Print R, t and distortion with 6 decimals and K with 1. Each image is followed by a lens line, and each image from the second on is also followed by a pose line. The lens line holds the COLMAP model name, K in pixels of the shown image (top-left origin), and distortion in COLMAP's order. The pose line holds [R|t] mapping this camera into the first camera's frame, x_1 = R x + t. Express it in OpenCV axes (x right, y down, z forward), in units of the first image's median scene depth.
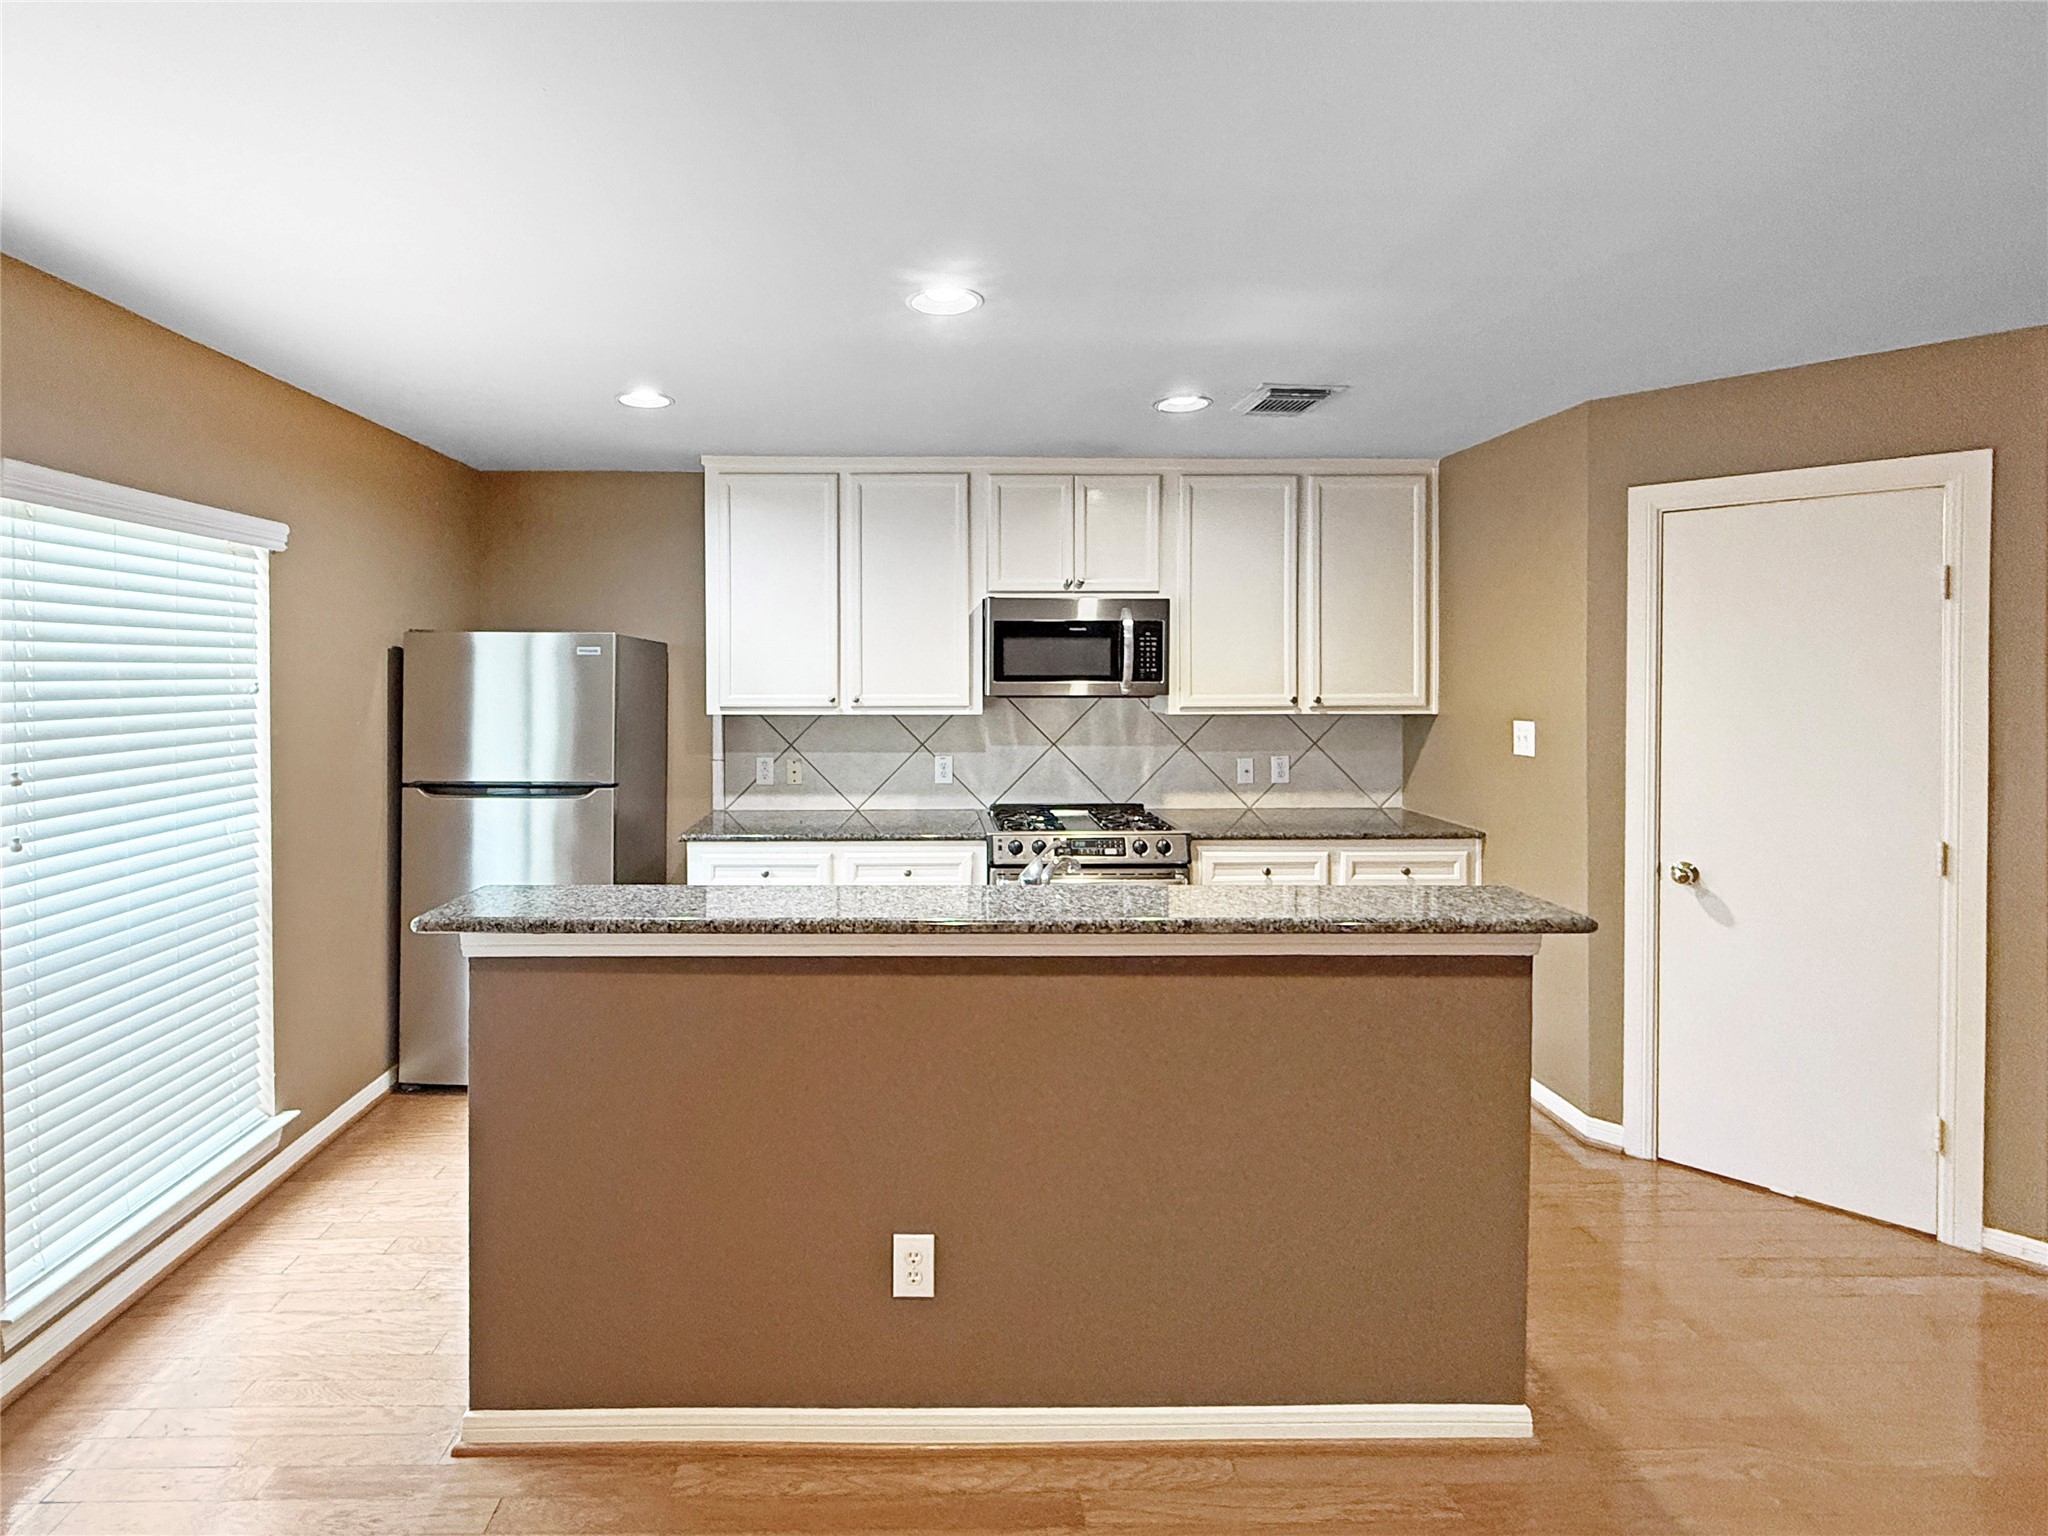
lens RADIAL K [[989.9, 0, 937.4], [0, 989.9, 702.2], [0, 0, 1]] dist [-0.003162, -0.000432]
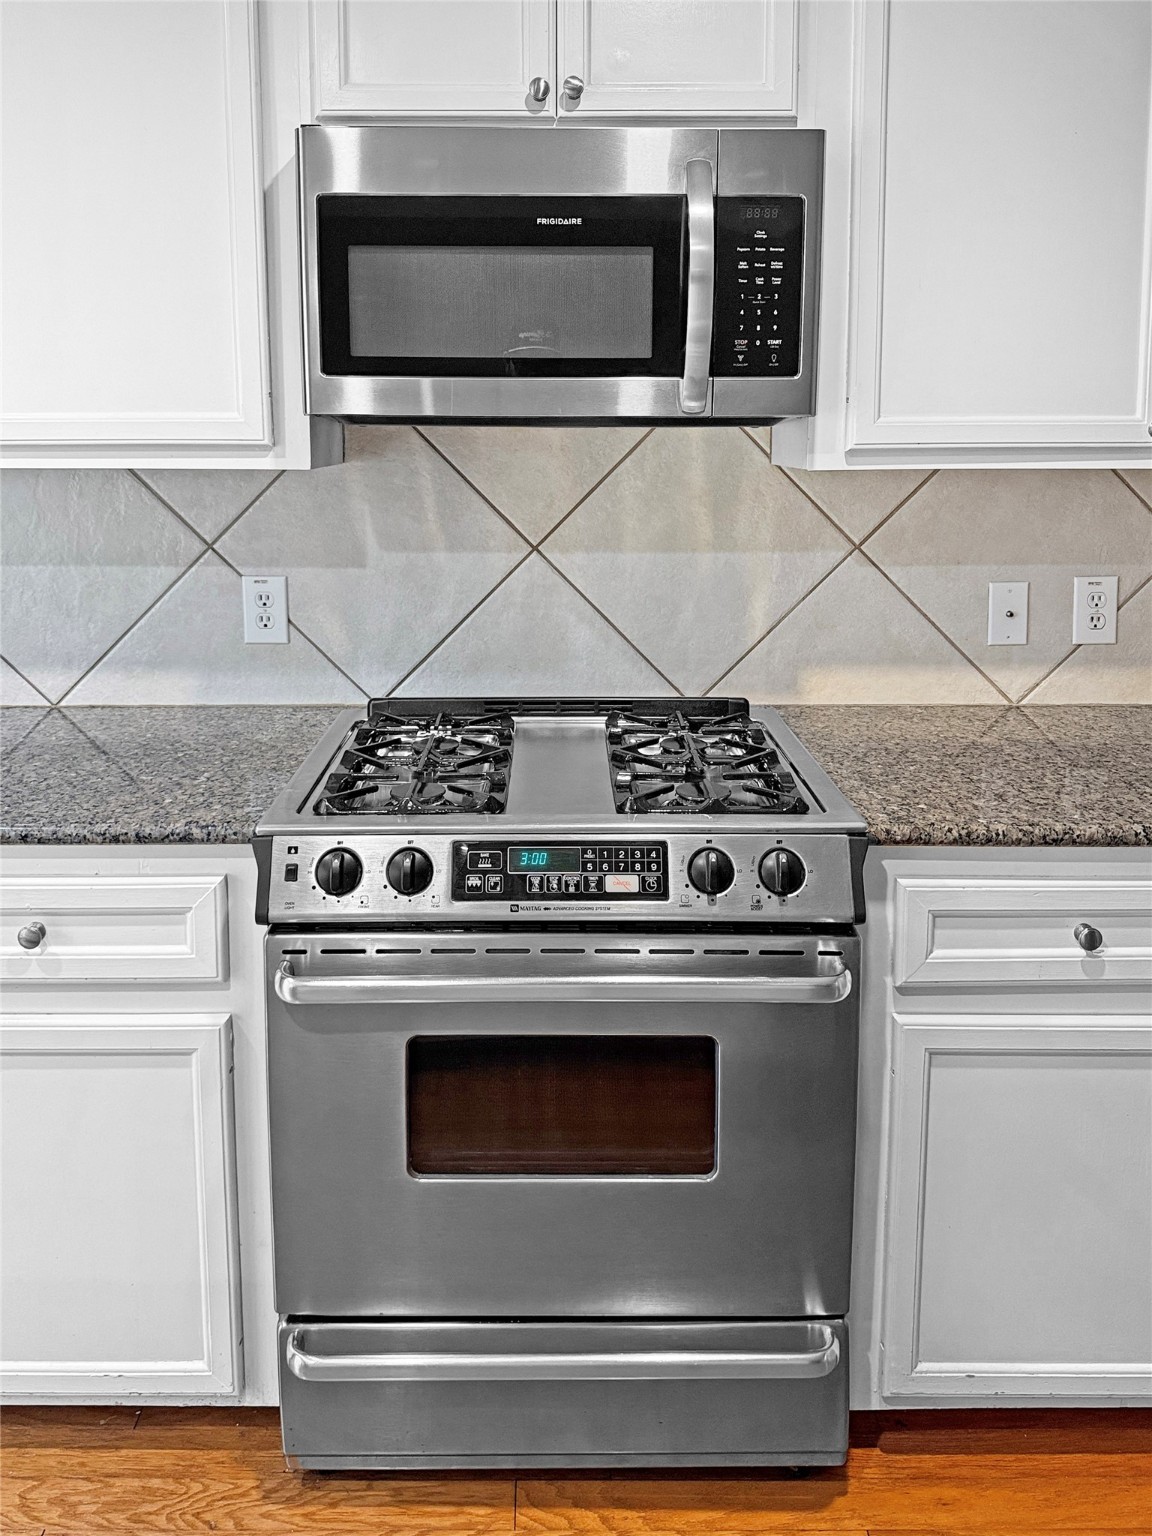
lens RADIAL K [[1112.7, 0, 592.8], [0, 1112.7, 603.3], [0, 0, 1]] dist [0.088841, -0.000092]
pose [[0.999964, 0.001492, 0.008392, 0.150139], [-0.002471, 0.993030, 0.117838, 0.012170], [-0.008158, -0.117855, 0.992997, 0.592557]]
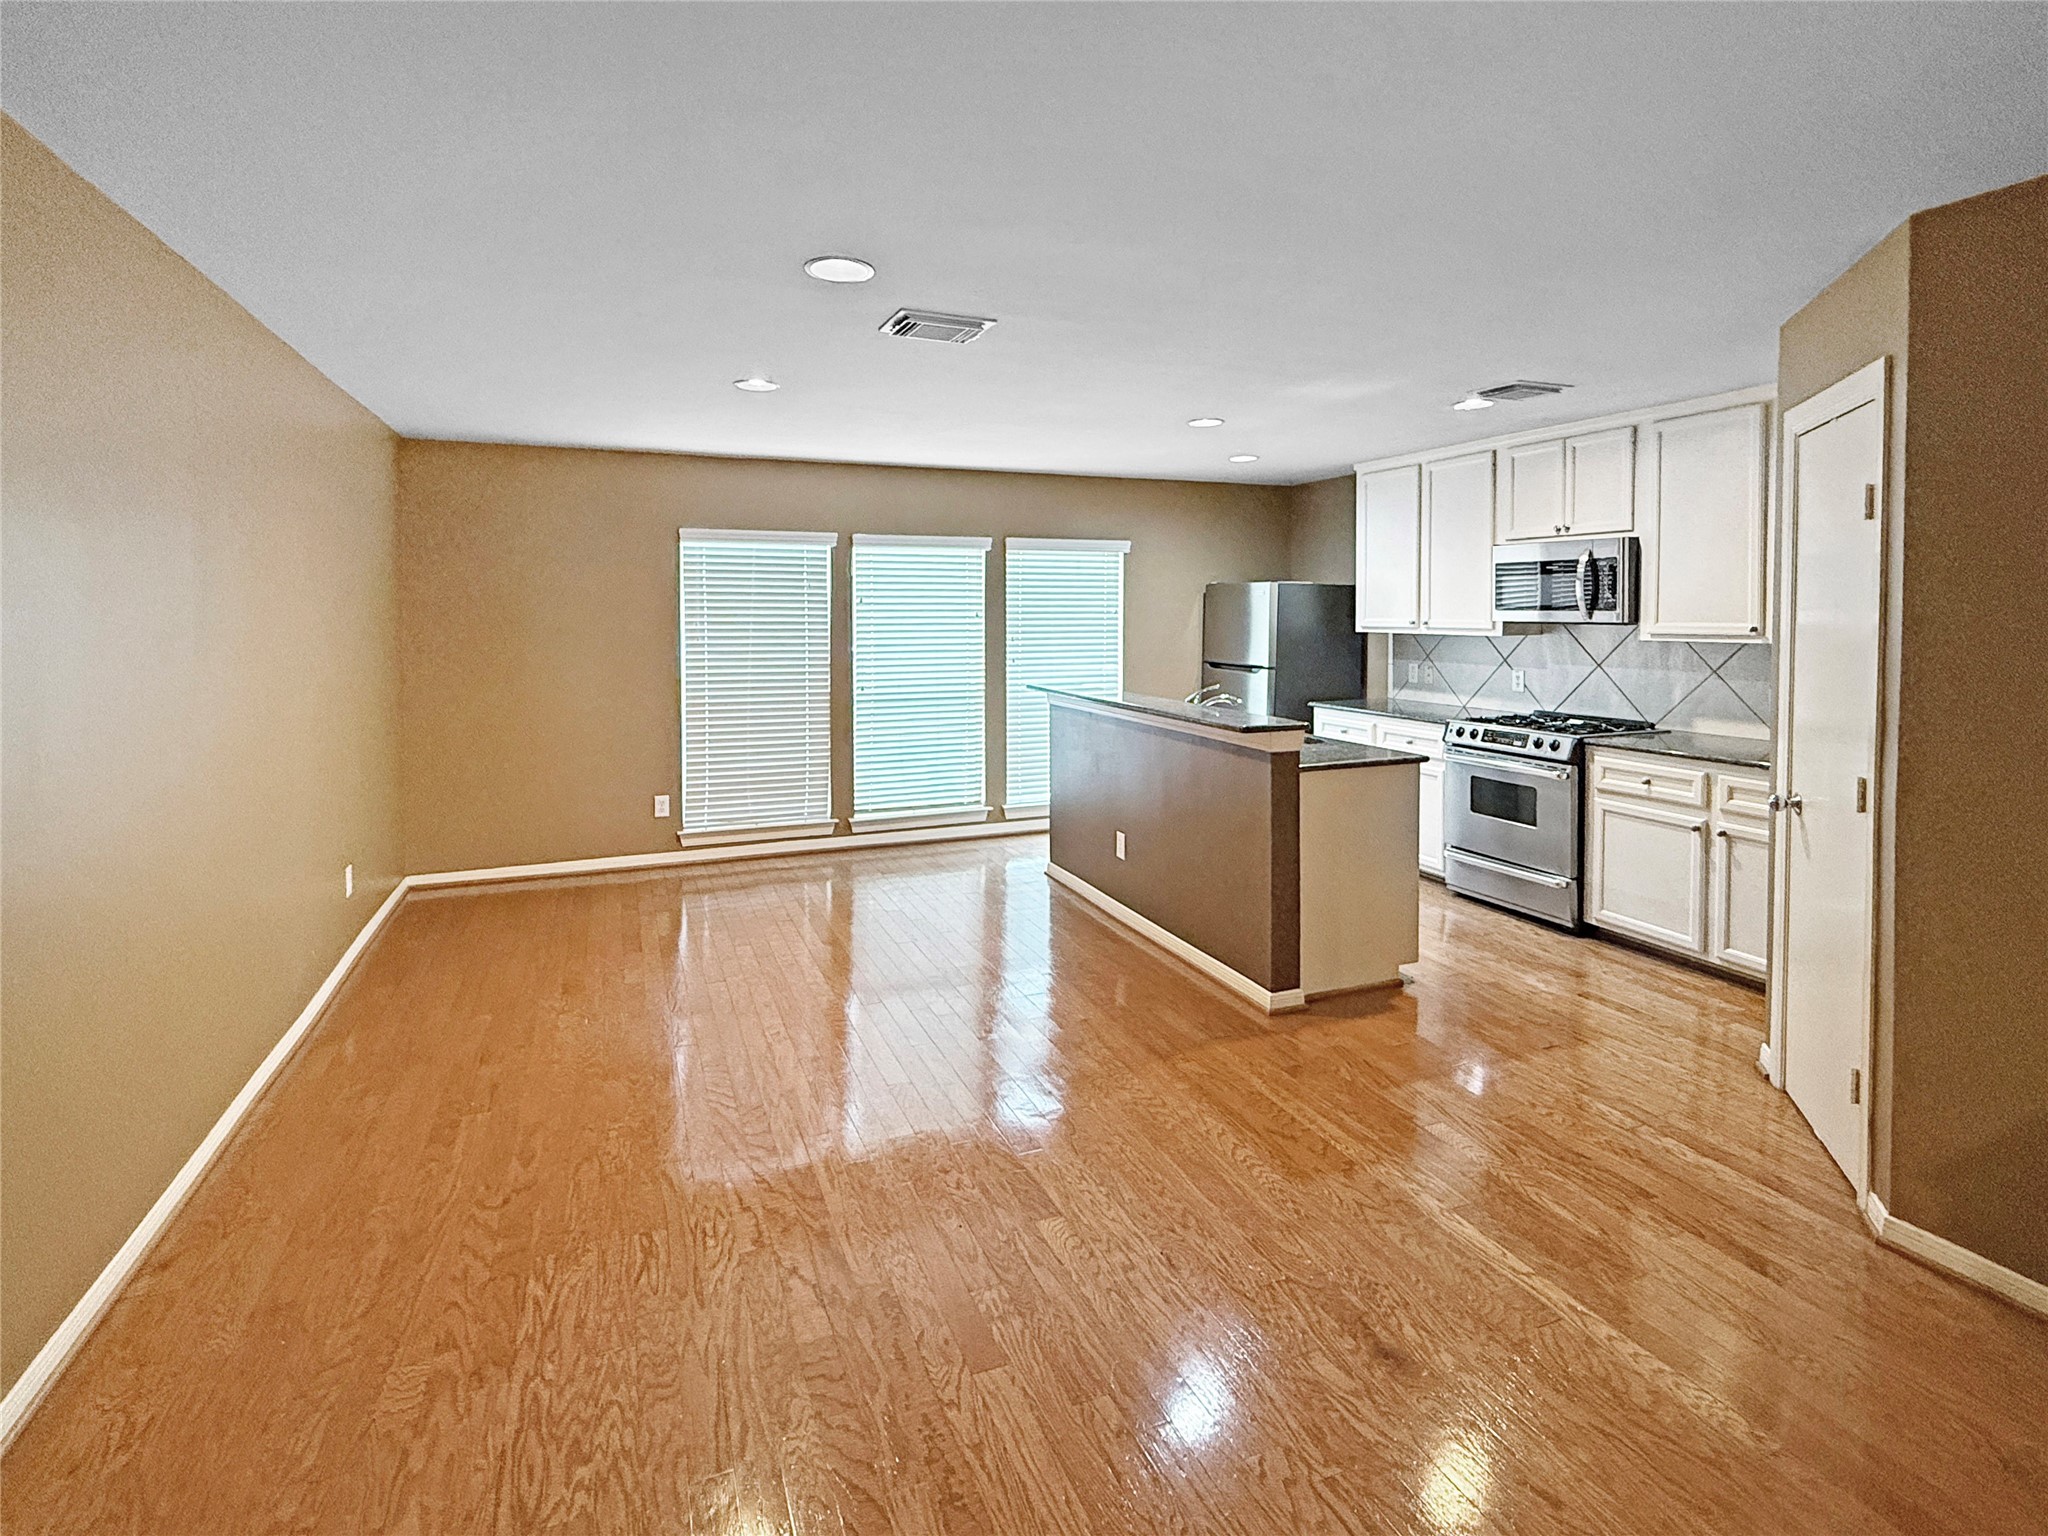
lens RADIAL K [[989.9, 0, 937.4], [0, 989.9, 702.2], [0, 0, 1]] dist [-0.003162, -0.000432]
pose [[0.299500, 0.089170, -0.949920, 1.073613], [-0.022535, 0.996006, 0.086392, 0.003586], [0.953830, -0.004468, 0.300314, -0.090635]]
